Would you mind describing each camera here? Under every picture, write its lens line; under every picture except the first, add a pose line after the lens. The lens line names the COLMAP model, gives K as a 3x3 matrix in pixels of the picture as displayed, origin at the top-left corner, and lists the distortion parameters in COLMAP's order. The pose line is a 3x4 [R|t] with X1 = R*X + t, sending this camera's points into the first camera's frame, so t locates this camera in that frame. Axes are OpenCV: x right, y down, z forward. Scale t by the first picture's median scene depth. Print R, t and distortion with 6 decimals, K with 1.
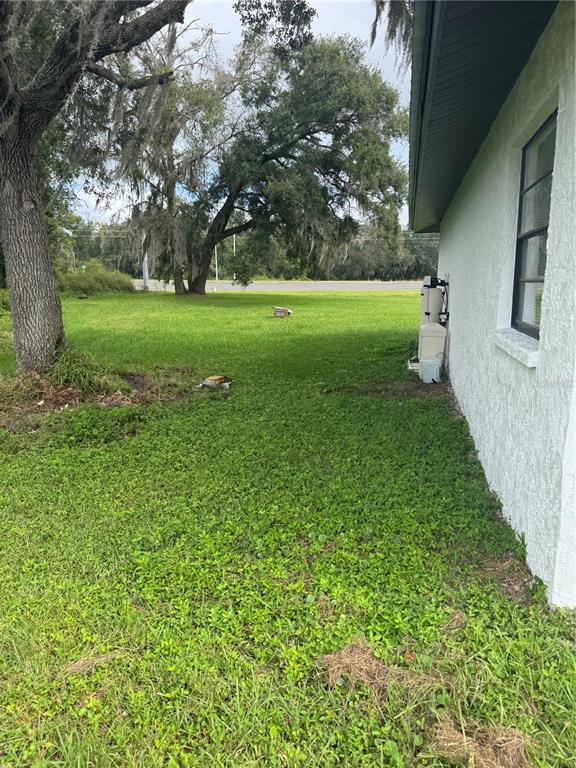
lens RADIAL K [[542.1, 0, 287.5], [0, 542.1, 382.5], [0, 0, 1]] dist [0.053910, -0.067066]
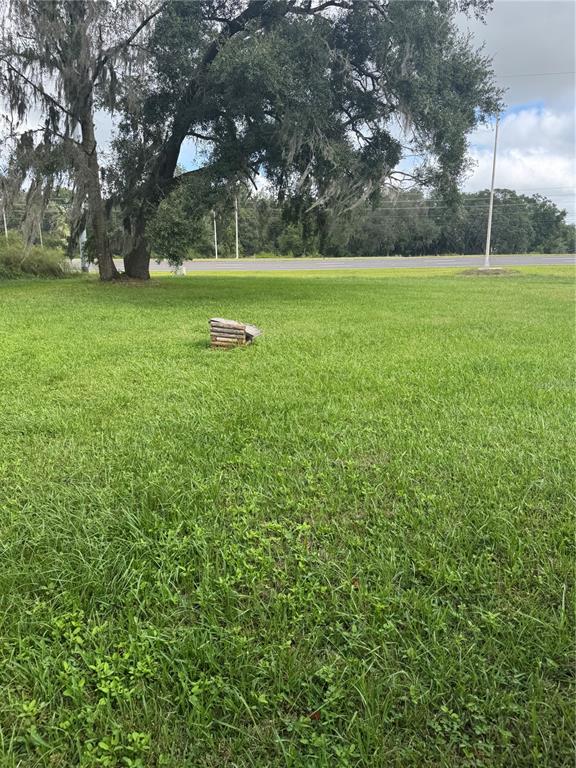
lens RADIAL K [[542.1, 0, 288.9], [0, 542.1, 385.6], [0, 0, 1]] dist [0.053910, -0.067066]
pose [[0.999679, -0.008521, -0.023861, 0.006985], [0.009586, 0.998947, 0.044876, -0.018555], [0.023453, -0.045090, 0.998708, 0.102141]]
